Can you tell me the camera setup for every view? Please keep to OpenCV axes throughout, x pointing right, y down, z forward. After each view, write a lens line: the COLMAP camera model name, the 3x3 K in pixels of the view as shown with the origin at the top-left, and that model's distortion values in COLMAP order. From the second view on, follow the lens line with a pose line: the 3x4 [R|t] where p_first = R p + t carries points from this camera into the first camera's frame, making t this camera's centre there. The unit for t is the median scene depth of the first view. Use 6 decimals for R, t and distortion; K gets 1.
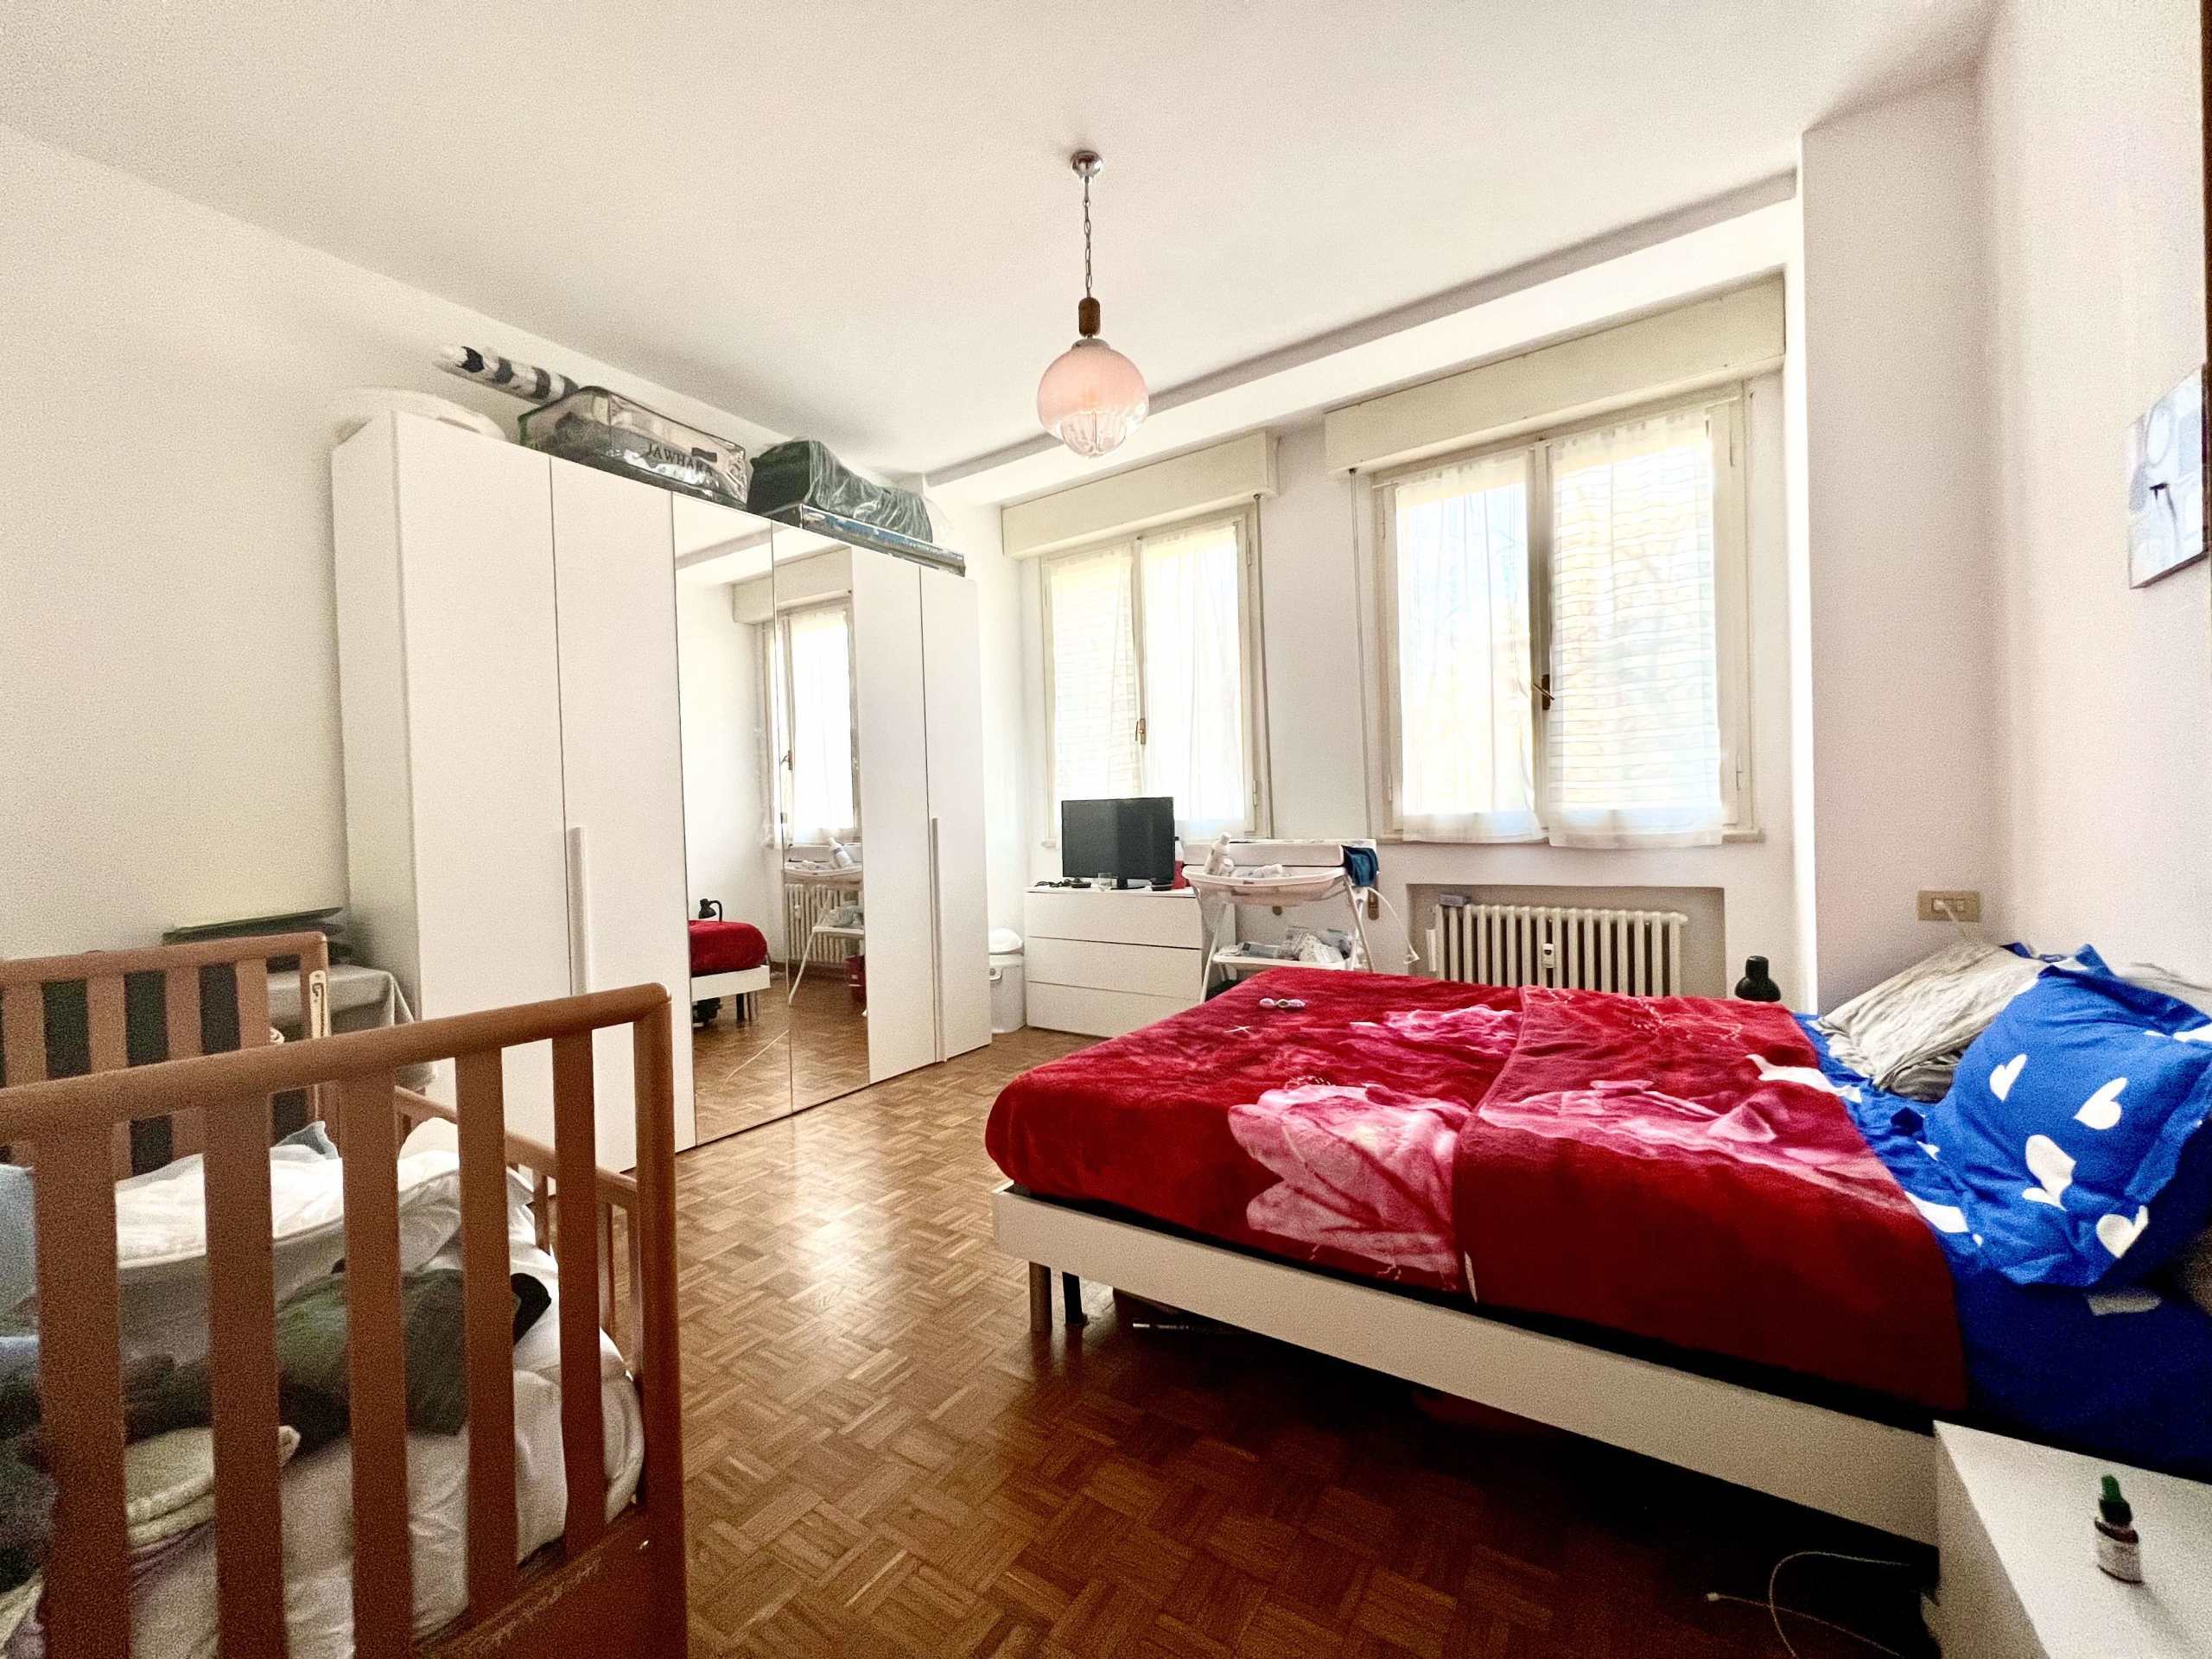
lens RADIAL K [[881.9, 0, 1108.9], [0, 881.9, 827.7], [0, 0, 1]] dist [0.000871, -0.000223]
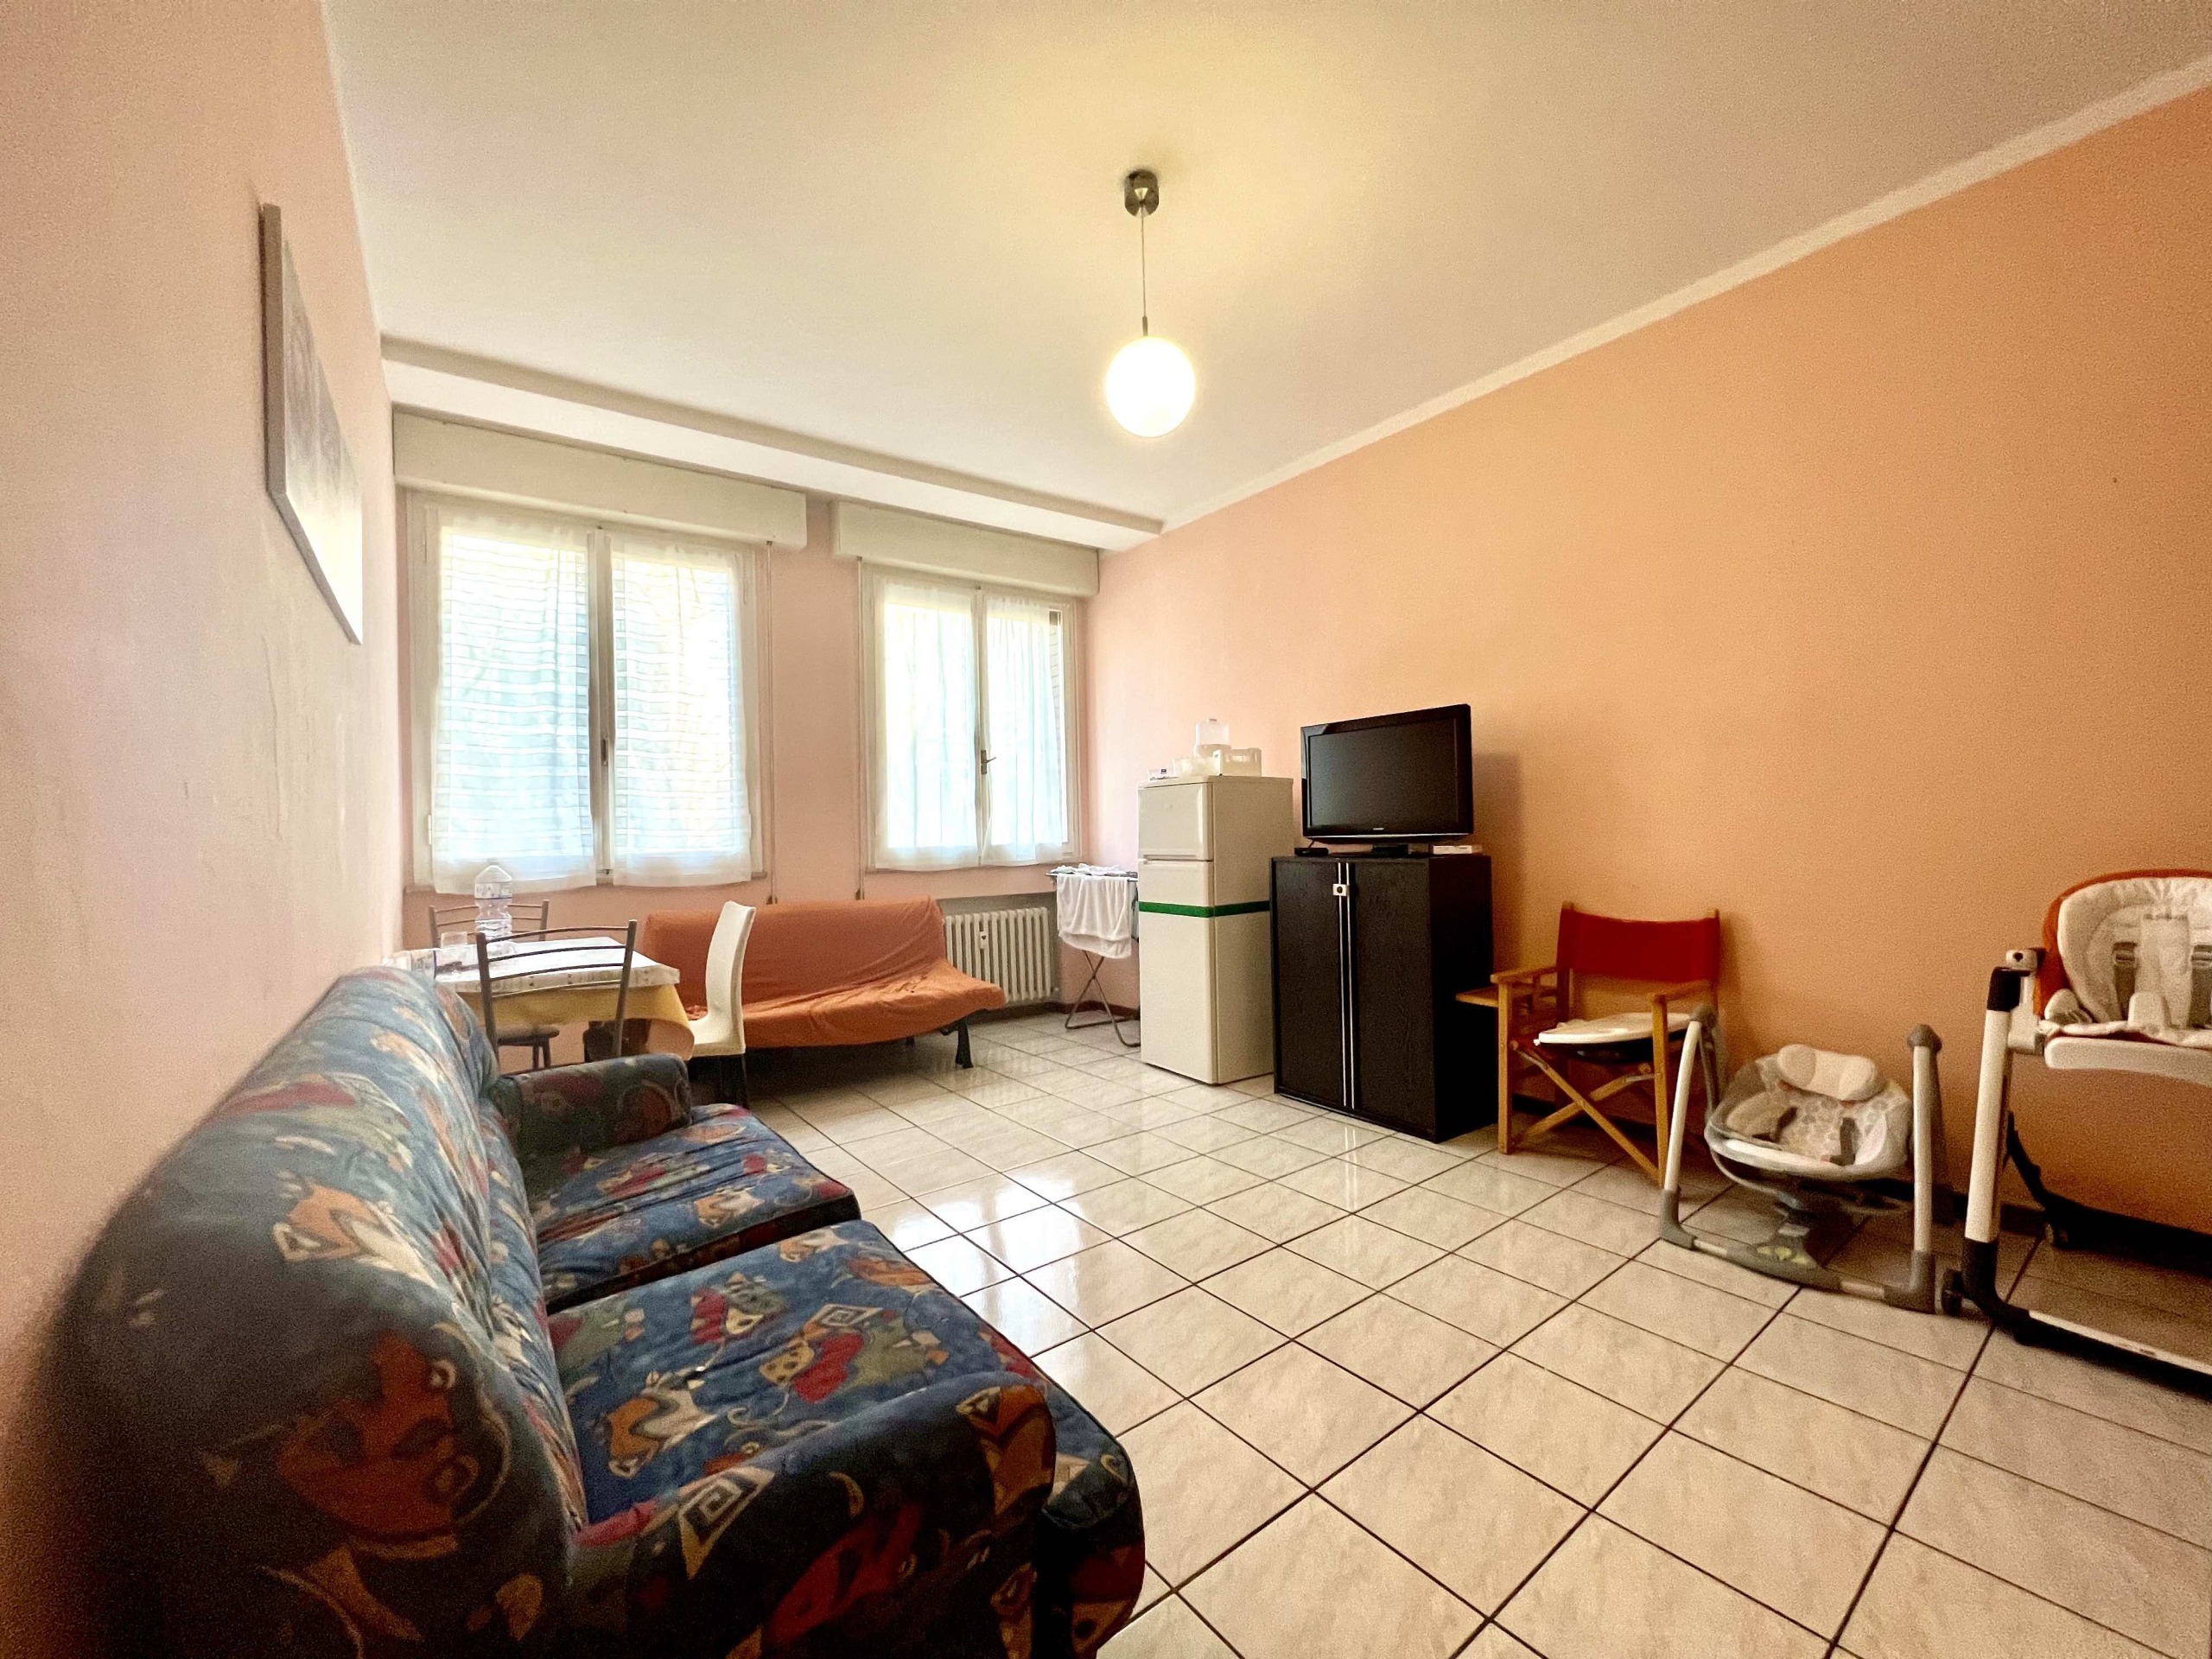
lens RADIAL K [[881.9, 0, 1108.9], [0, 881.9, 827.7], [0, 0, 1]] dist [0.000871, -0.000223]
pose [[0.330062, 0.029058, 0.943512, -0.872630], [0.025353, 0.998893, -0.039632, 0.015758], [-0.943619, 0.037002, 0.328960, 0.373158]]
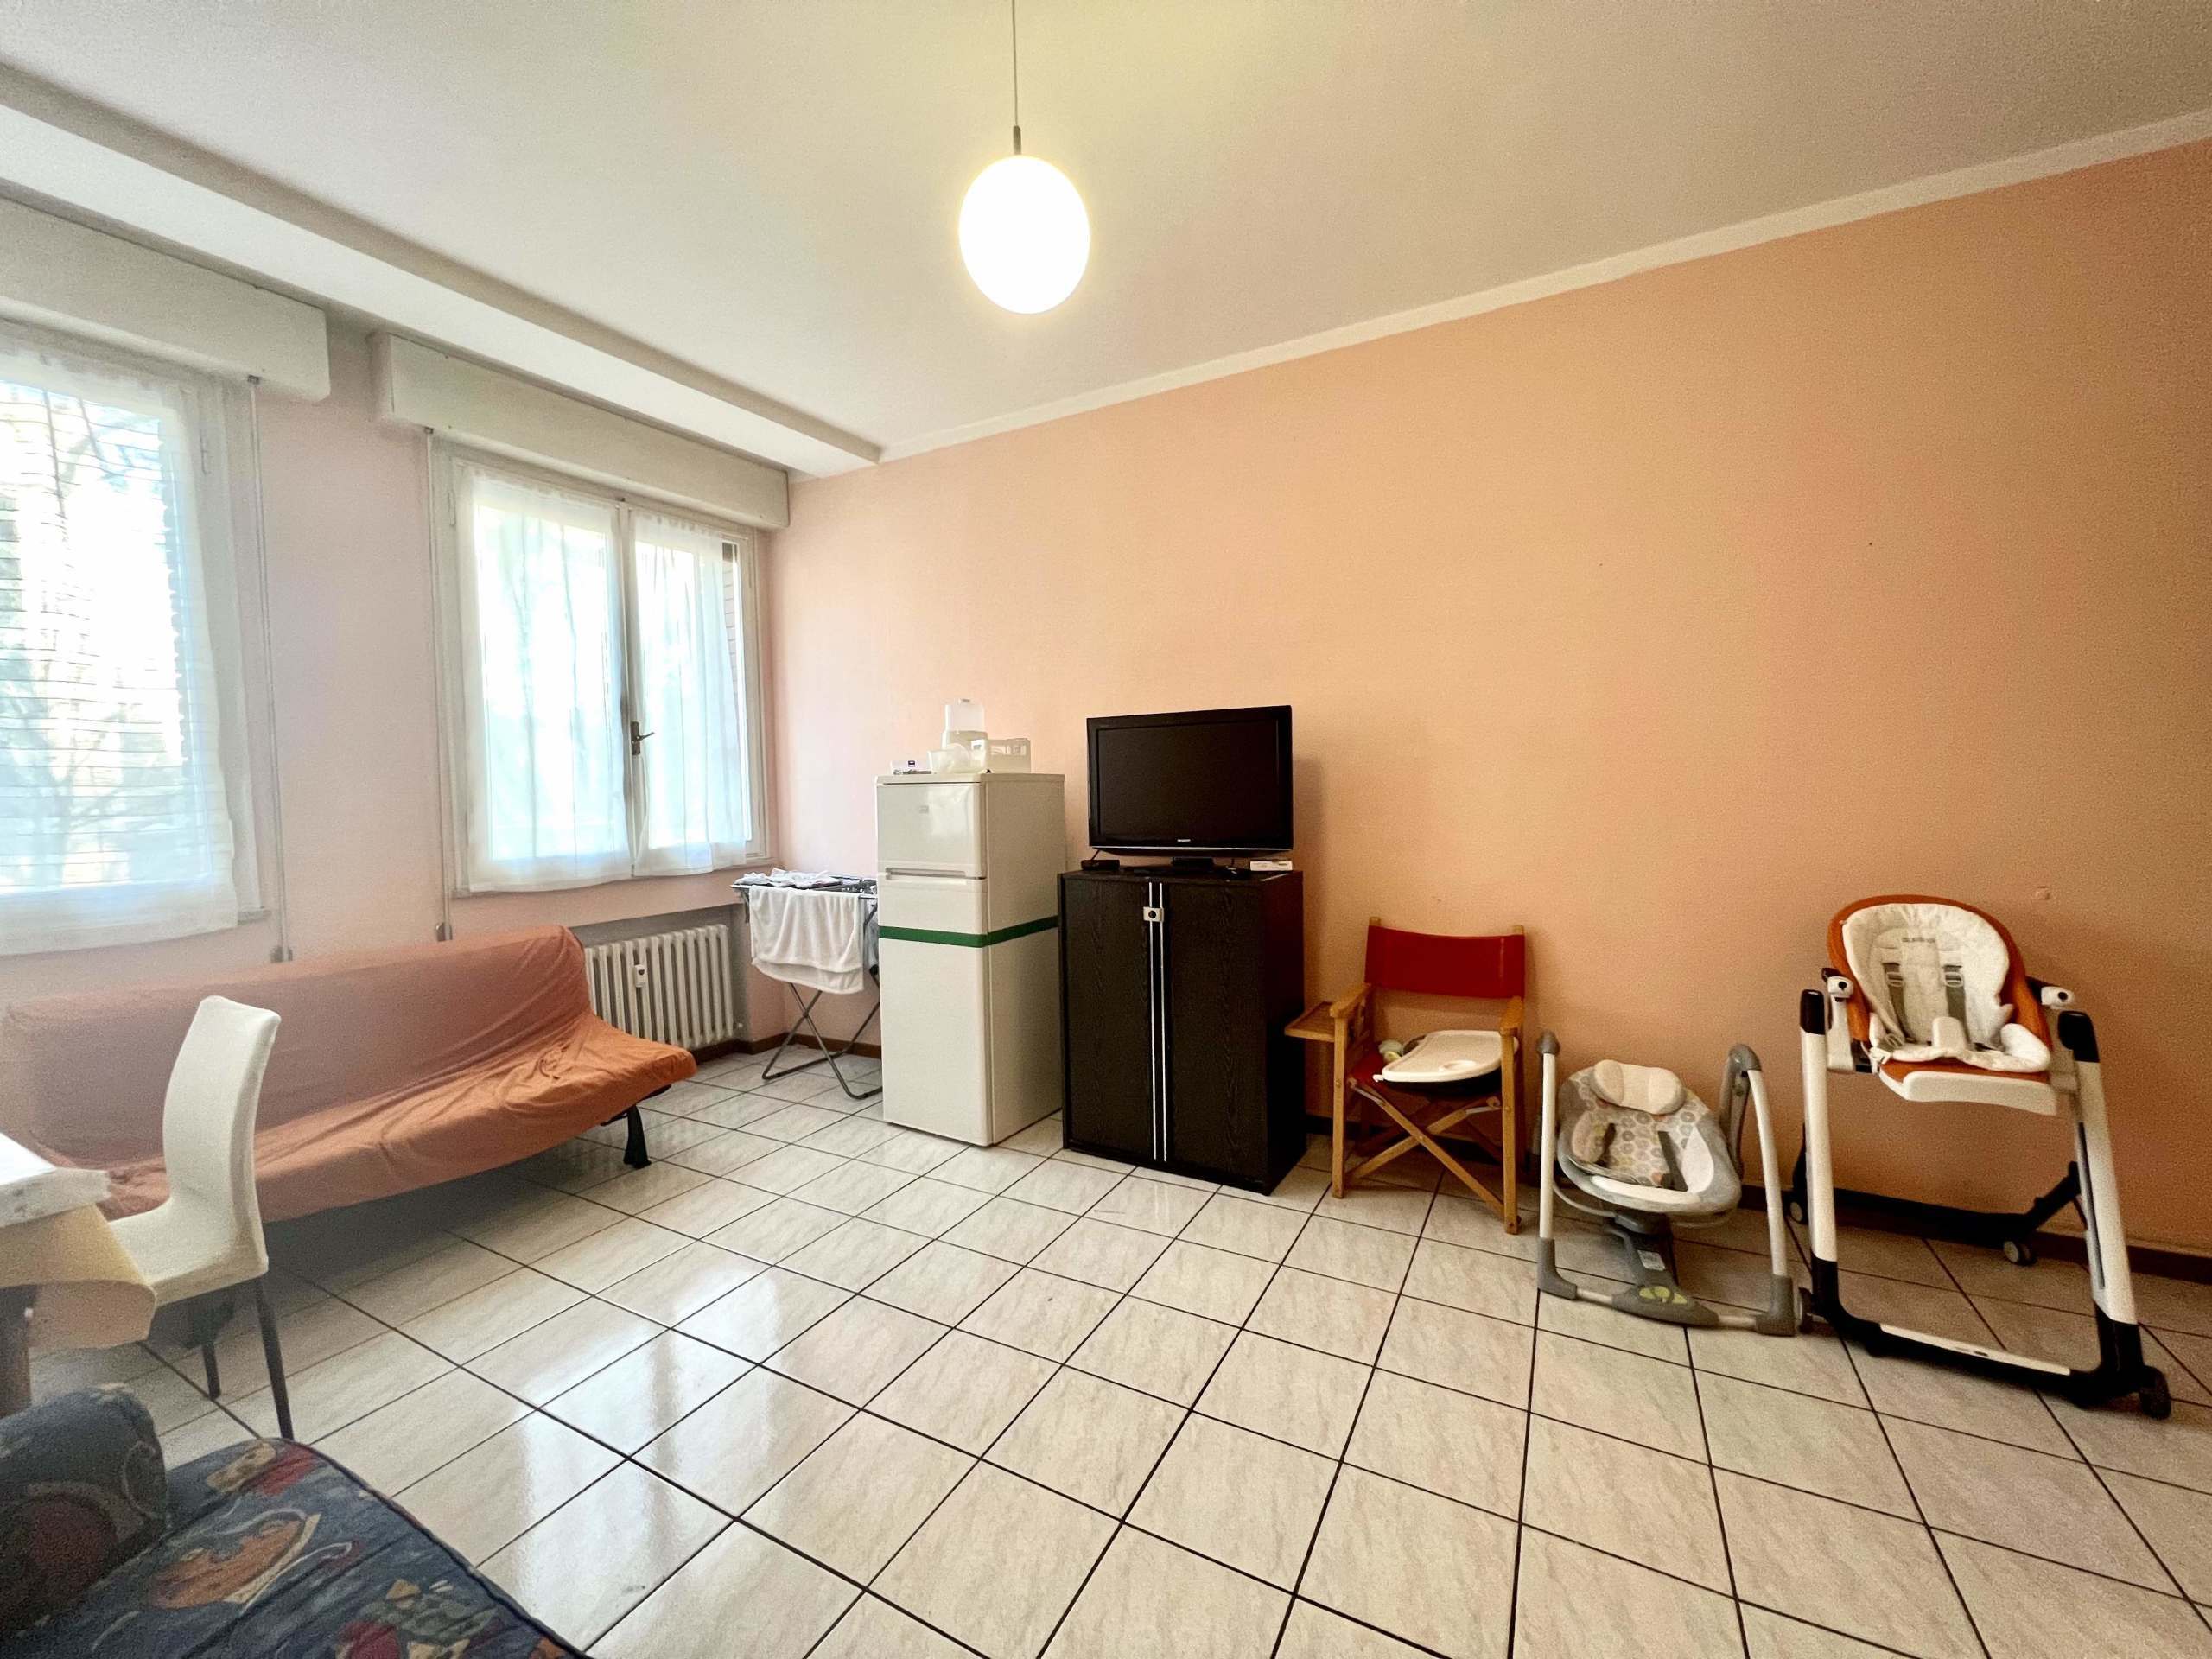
lens RADIAL K [[880.3, 0, 1105.6], [0, 880.3, 826.9], [0, 0, 1]] dist [-0.000676, 0.000023]
pose [[-0.086552, -0.018716, 0.996071, -0.685207], [0.035682, 0.999124, 0.021874, -0.055129], [-0.995608, 0.037435, -0.085809, 0.580503]]
